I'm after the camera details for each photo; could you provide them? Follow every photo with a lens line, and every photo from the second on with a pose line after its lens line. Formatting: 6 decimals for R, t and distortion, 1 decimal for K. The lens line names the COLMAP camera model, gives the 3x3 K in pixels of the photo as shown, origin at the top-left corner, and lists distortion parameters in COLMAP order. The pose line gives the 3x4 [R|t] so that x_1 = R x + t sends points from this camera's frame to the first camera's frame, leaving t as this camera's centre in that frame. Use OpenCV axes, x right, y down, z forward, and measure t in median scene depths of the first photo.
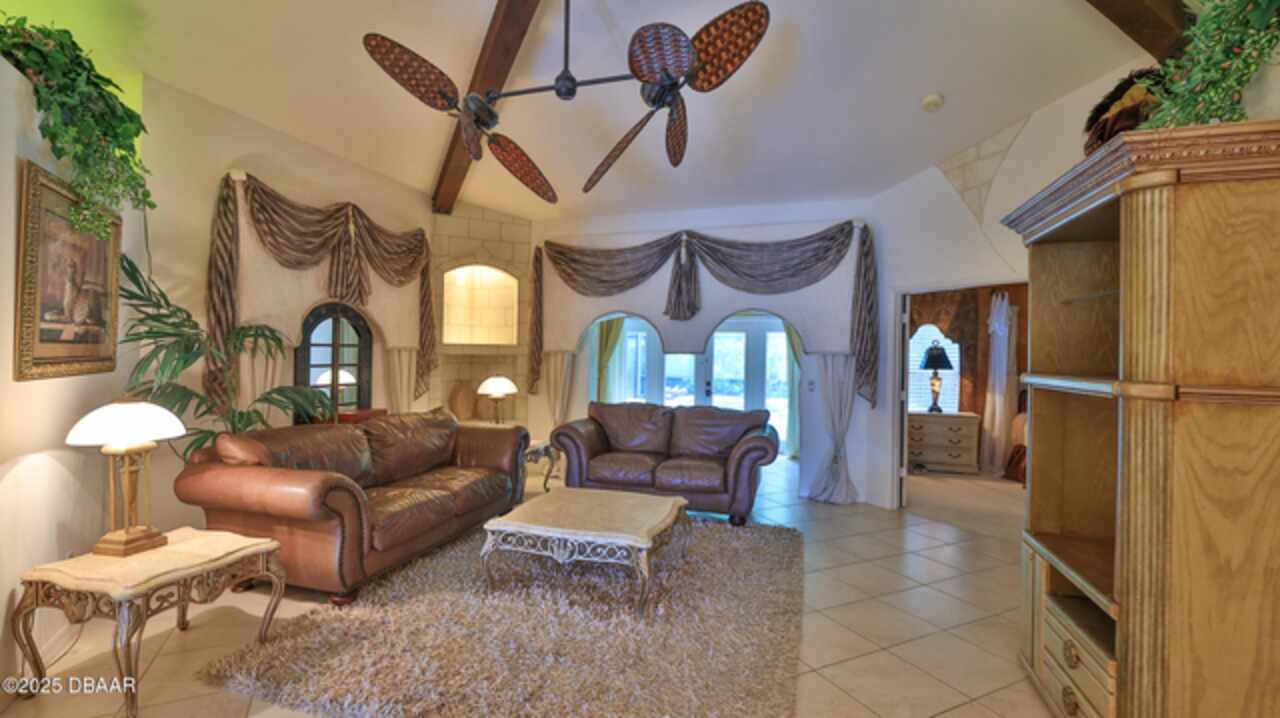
lens RADIAL K [[582.0, 0, 637.8], [0, 582.0, 355.4], [0, 0, 1]] dist [0.002354, 0.000231]
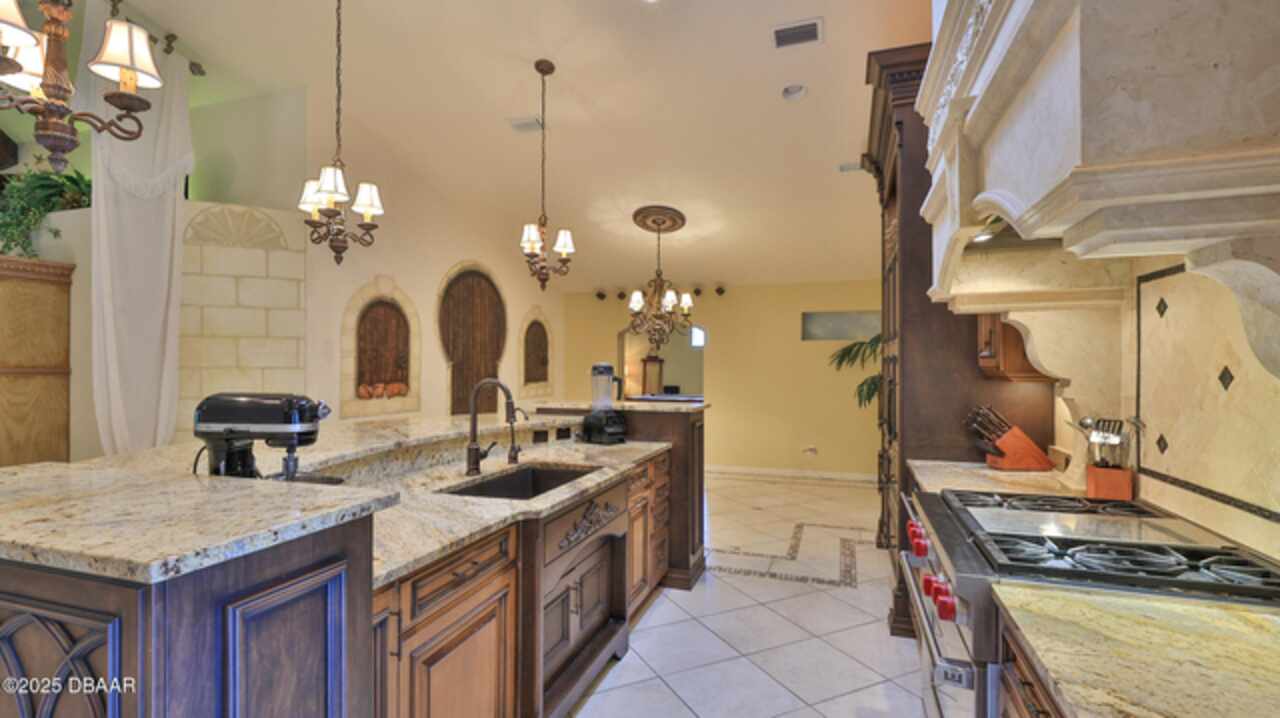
lens RADIAL K [[582.0, 0, 641.1], [0, 582.0, 359.4], [0, 0, 1]] dist [0.002354, 0.000231]
pose [[0.027939, -0.010981, 0.999549, -1.108966], [-0.004574, 0.999928, 0.011113, -0.017646], [-0.999599, -0.004882, 0.027886, -1.379199]]
